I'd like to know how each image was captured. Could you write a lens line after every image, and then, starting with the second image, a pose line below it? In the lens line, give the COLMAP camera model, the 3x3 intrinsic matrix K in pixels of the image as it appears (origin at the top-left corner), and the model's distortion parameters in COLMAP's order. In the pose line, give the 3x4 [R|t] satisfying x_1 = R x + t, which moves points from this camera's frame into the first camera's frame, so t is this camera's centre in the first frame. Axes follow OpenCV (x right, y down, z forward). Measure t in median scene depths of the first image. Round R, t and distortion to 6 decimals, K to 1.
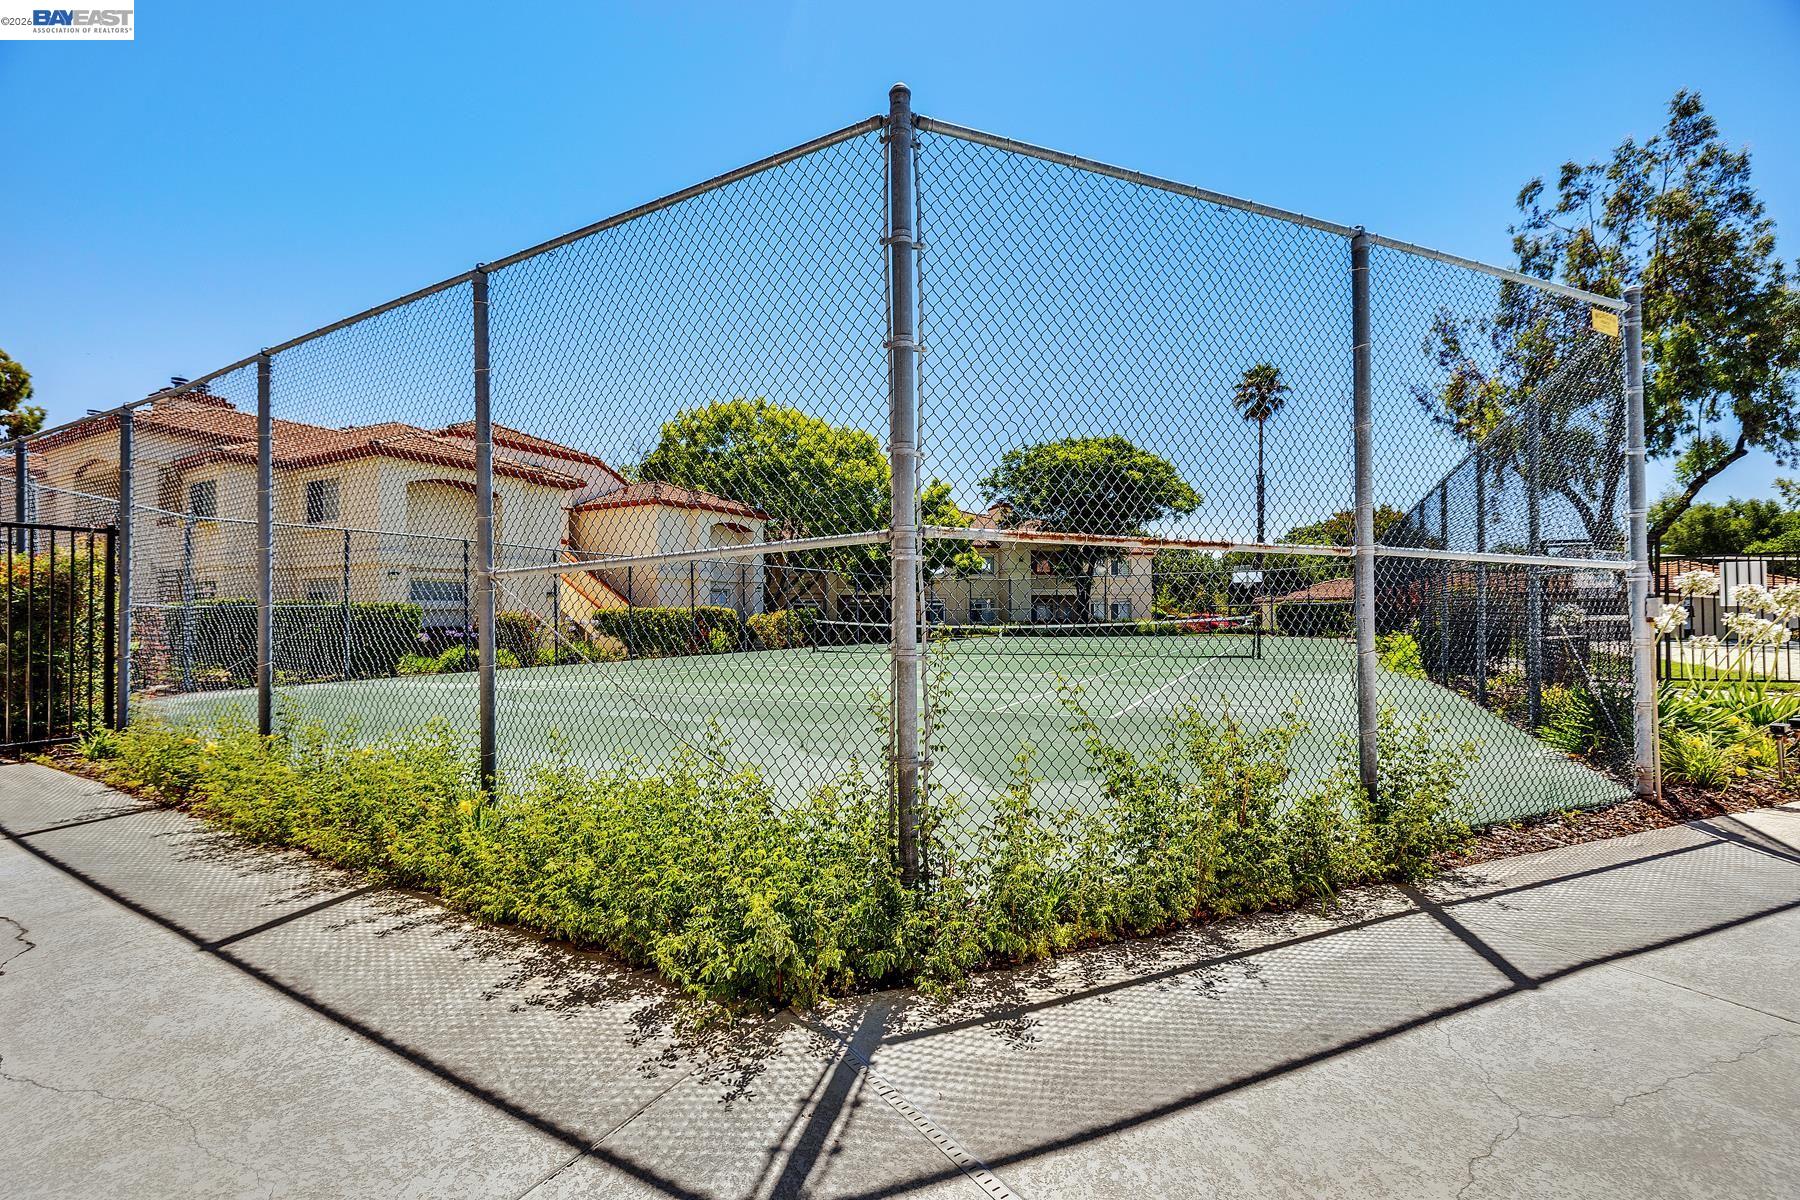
lens RADIAL K [[758.1, 0, 893.0], [0, 758.1, 603.0], [0, 0, 1]] dist [-0.000600, 0.000197]
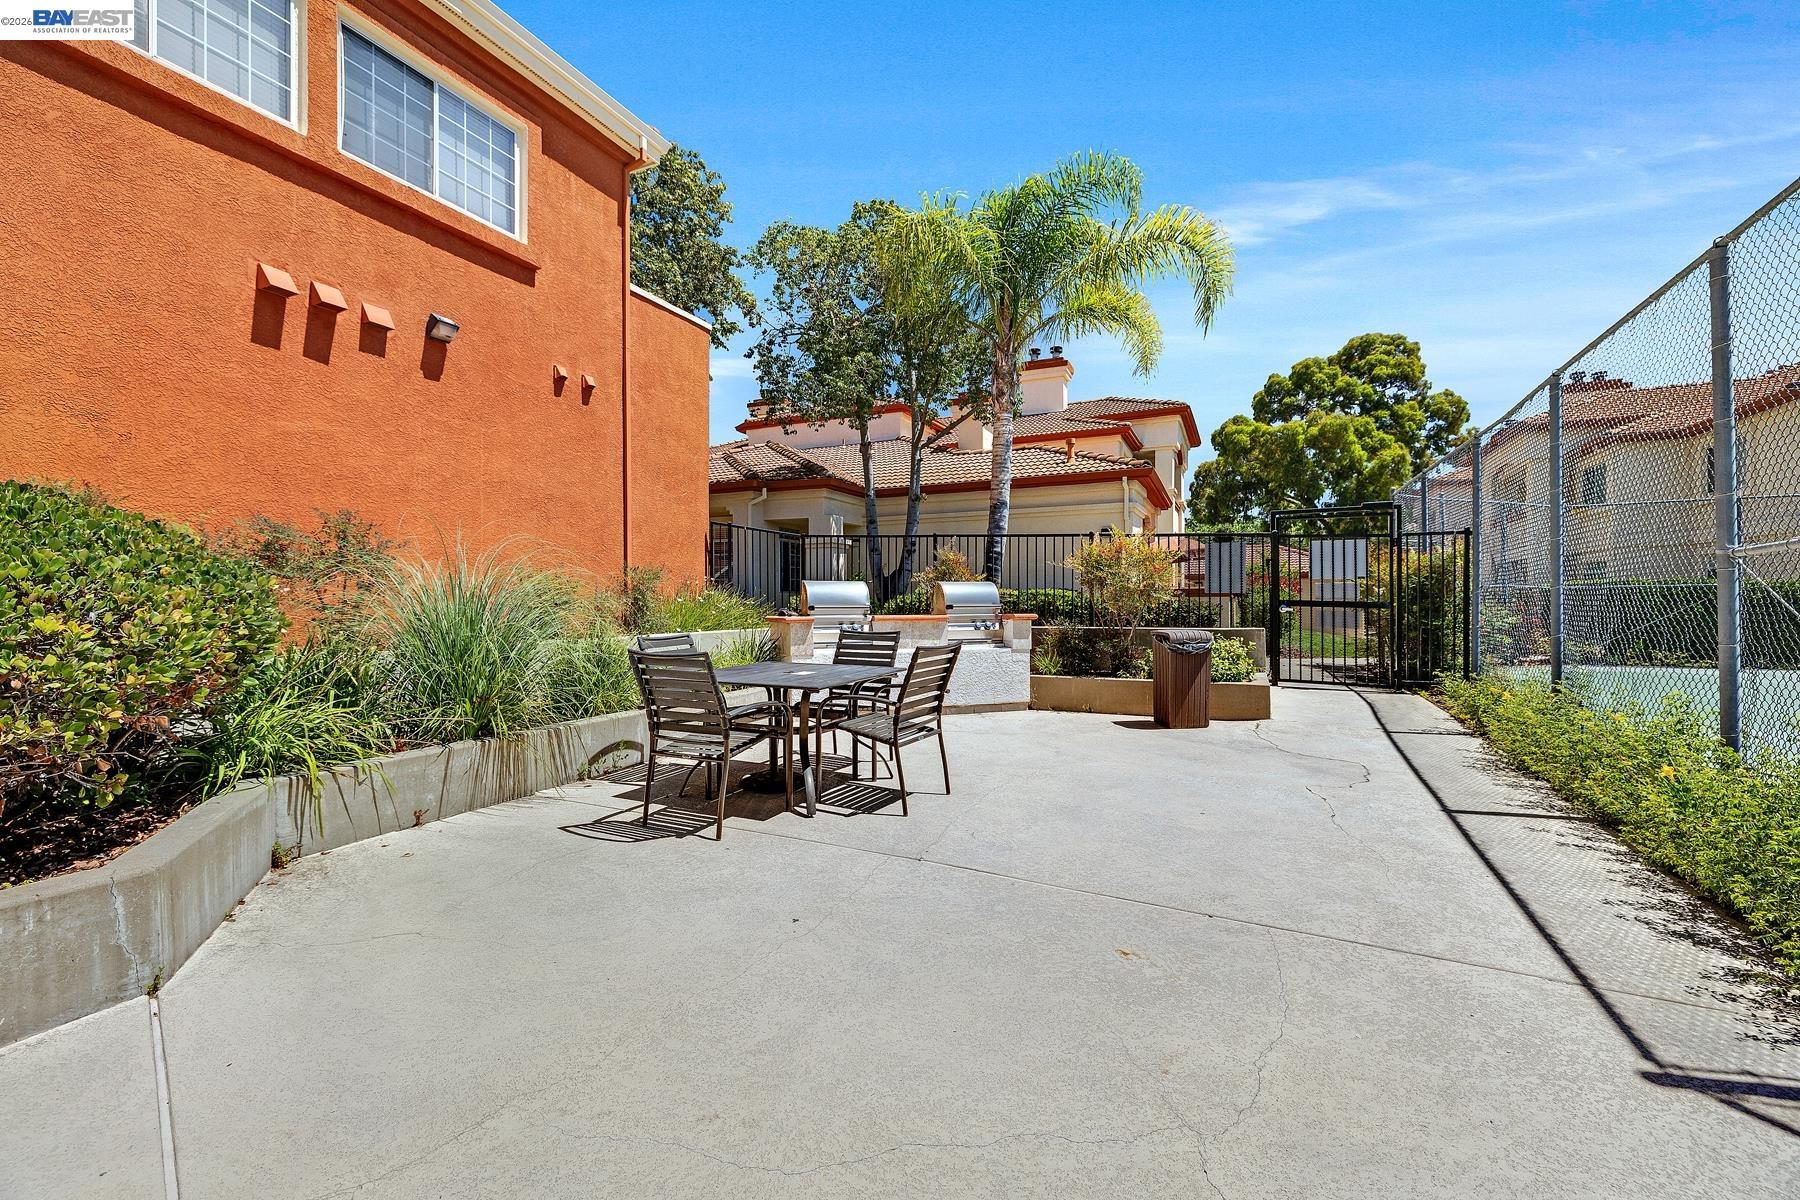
lens RADIAL K [[758.1, 0, 893.0], [0, 758.1, 603.0], [0, 0, 1]] dist [-0.000600, 0.000197]
pose [[0.054357, 0.008303, -0.998487, 0.535817], [0.019544, 0.999765, 0.009377, -0.005090], [0.998330, -0.020024, 0.054182, -0.188614]]
